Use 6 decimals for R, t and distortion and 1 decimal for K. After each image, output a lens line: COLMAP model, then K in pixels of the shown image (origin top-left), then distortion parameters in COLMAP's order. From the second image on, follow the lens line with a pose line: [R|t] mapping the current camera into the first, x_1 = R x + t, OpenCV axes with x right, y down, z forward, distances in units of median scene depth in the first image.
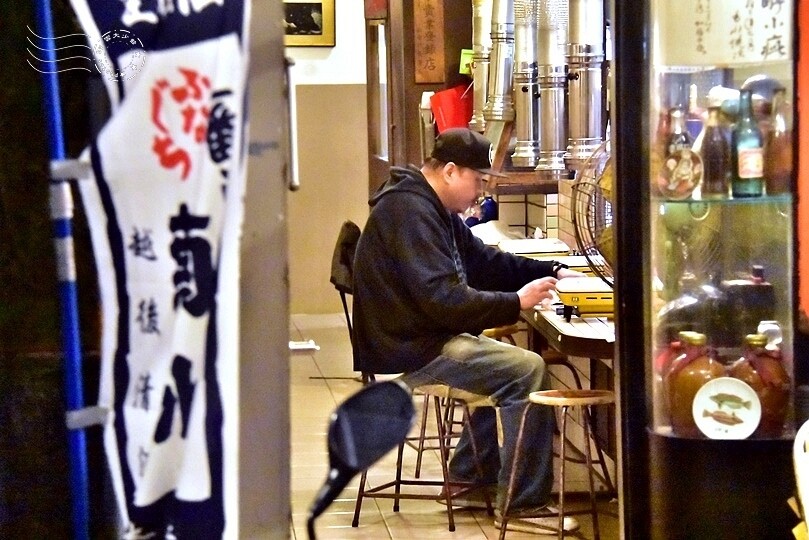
lens RADIAL K [[3004.9, 0, 468.1], [0, 3004.9, 270.6], [0, 0, 1]] dist [1.915383, 1.094991]
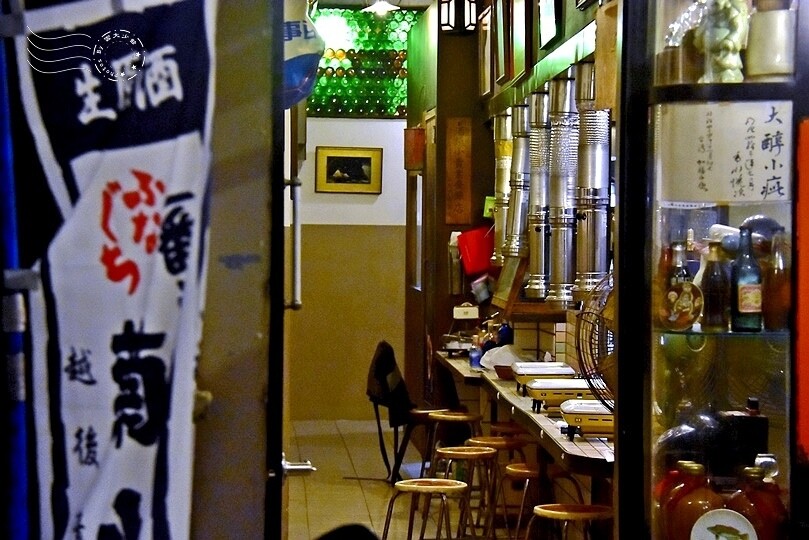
lens RADIAL K [[2338.4, 0, 404.5], [0, 2338.4, 270.0], [0, 0, 1]] dist [0.705500, -0.454862]
pose [[0.998758, 0.026247, -0.042349, 0.010084], [-0.028213, 0.998519, -0.046507, -0.004349], [0.041066, 0.047644, 0.998020, 0.200531]]
